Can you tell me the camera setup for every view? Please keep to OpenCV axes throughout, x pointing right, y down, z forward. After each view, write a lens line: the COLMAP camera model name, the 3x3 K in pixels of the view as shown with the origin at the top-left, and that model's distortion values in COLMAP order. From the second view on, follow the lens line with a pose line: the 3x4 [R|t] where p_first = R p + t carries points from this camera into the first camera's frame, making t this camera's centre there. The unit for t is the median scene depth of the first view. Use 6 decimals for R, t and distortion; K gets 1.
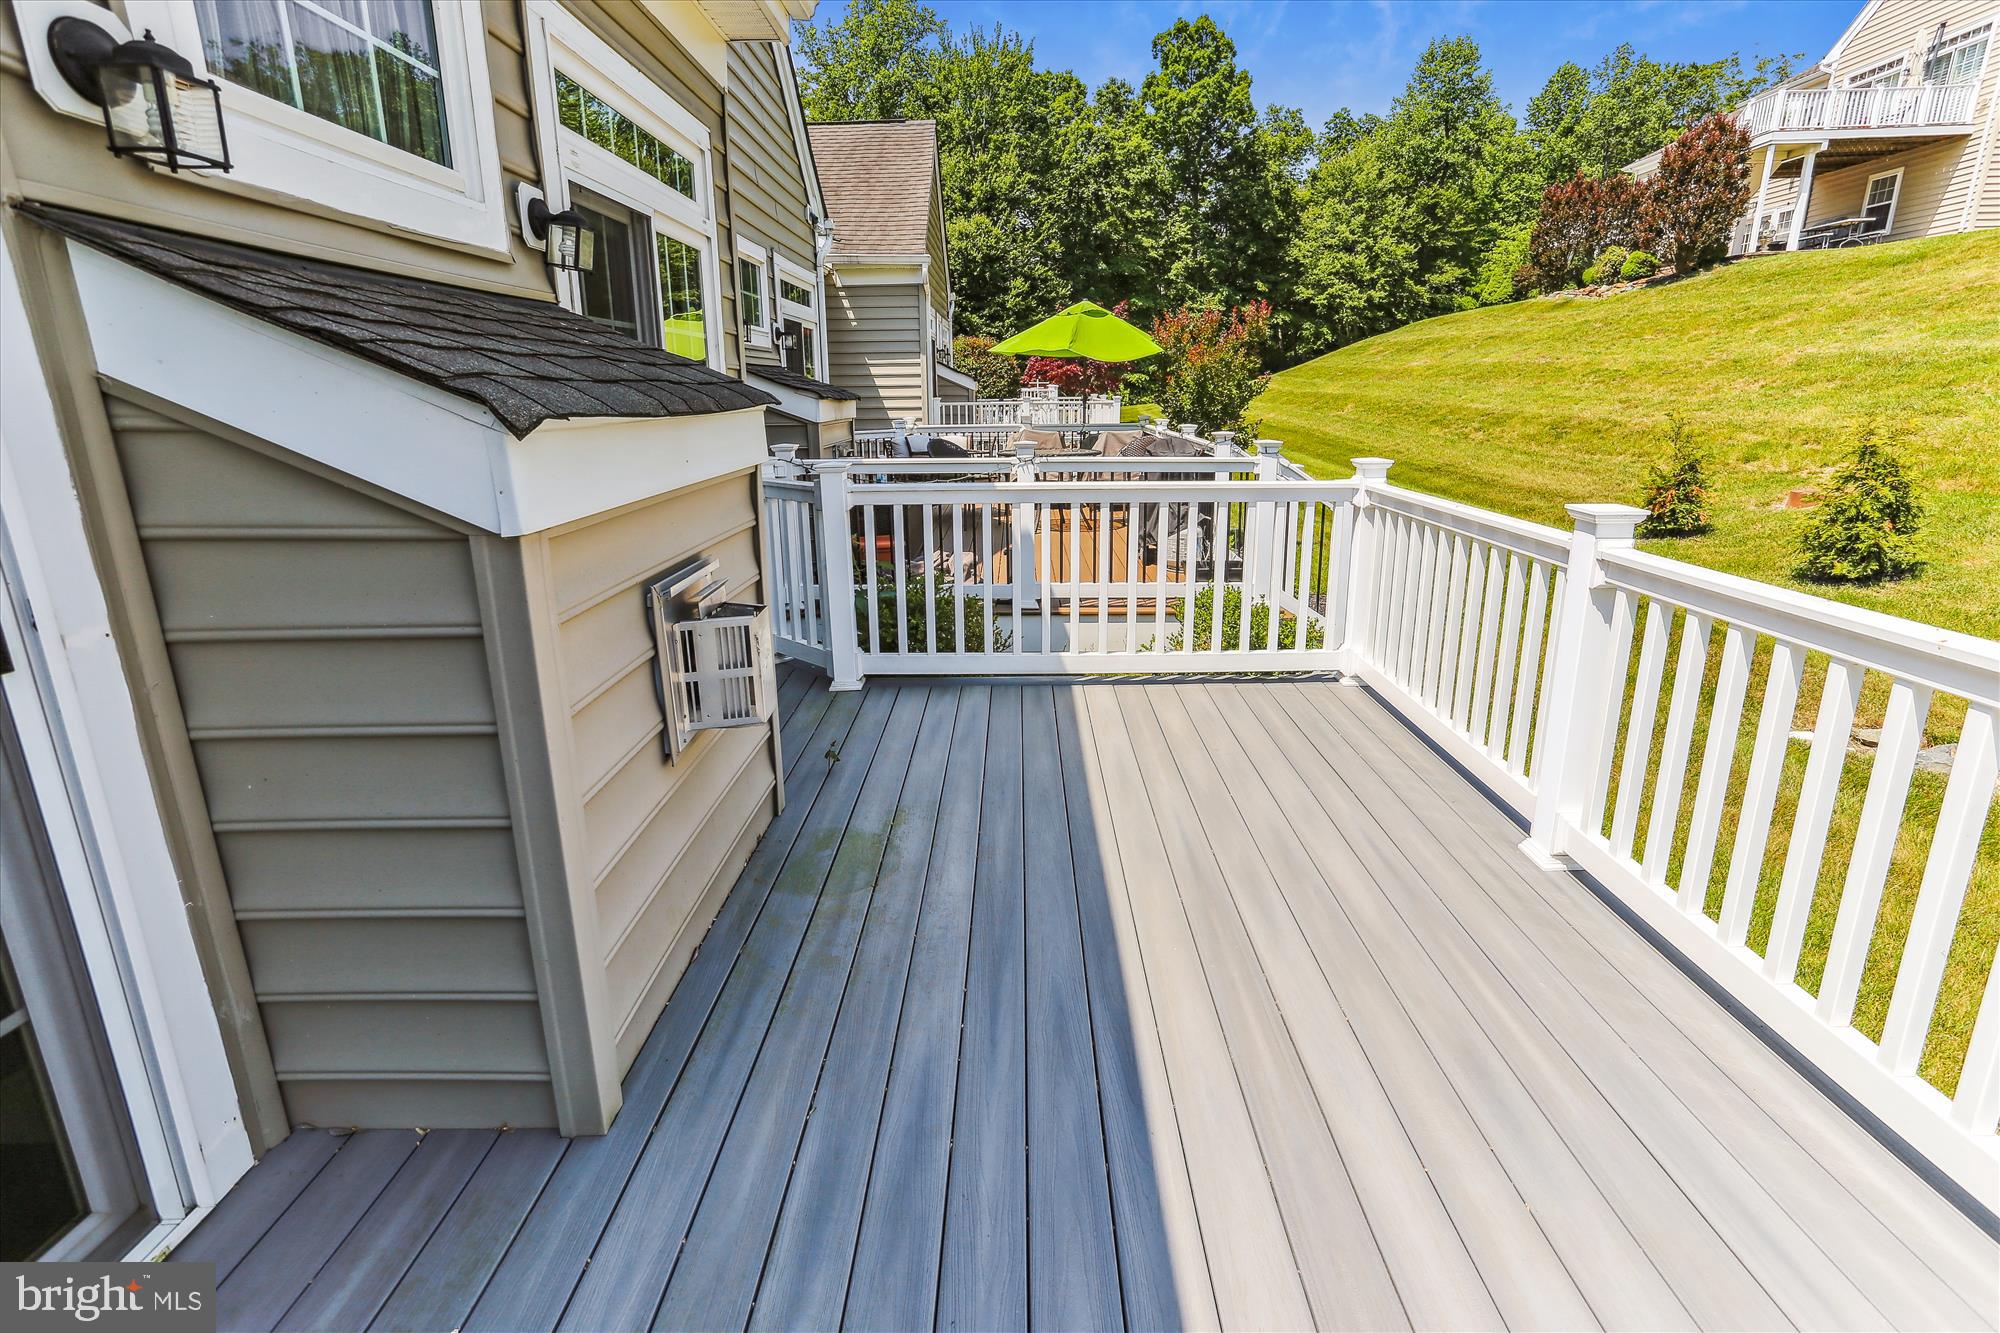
lens RADIAL K [[989.4, 0, 1001.6], [0, 989.4, 658.1], [0, 0, 1]] dist [-0.030039, 0.000171]
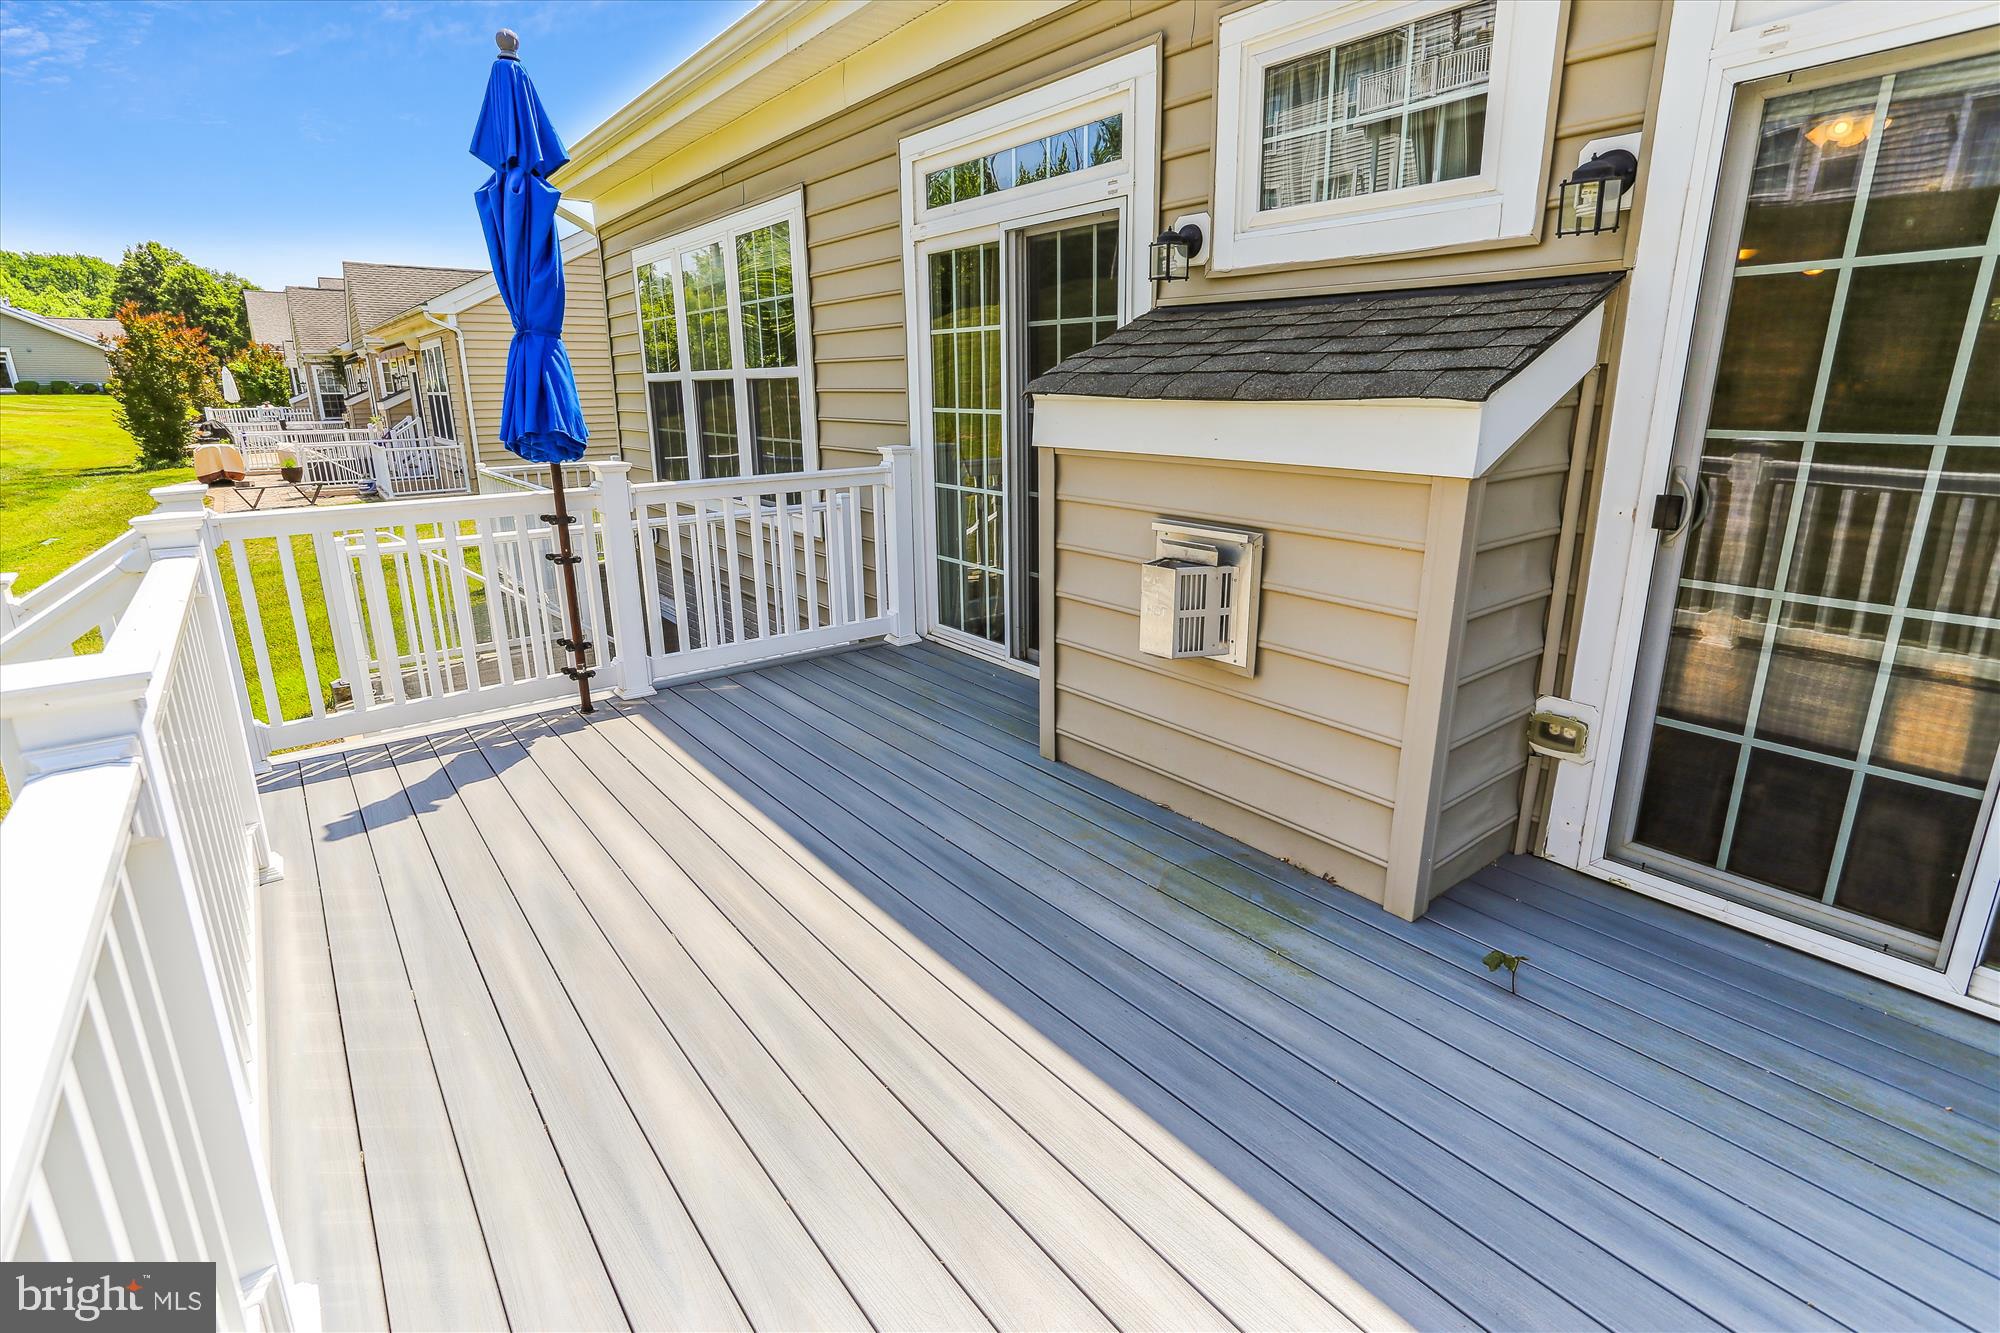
lens RADIAL K [[989.4, 0, 1001.6], [0, 989.4, 658.1], [0, 0, 1]] dist [-0.030039, 0.000171]
pose [[-0.790308, 0.179026, -0.585971, 0.557184], [-0.148061, 0.872216, 0.466172, -0.426803], [0.594551, 0.455180, -0.662813, 1.537605]]
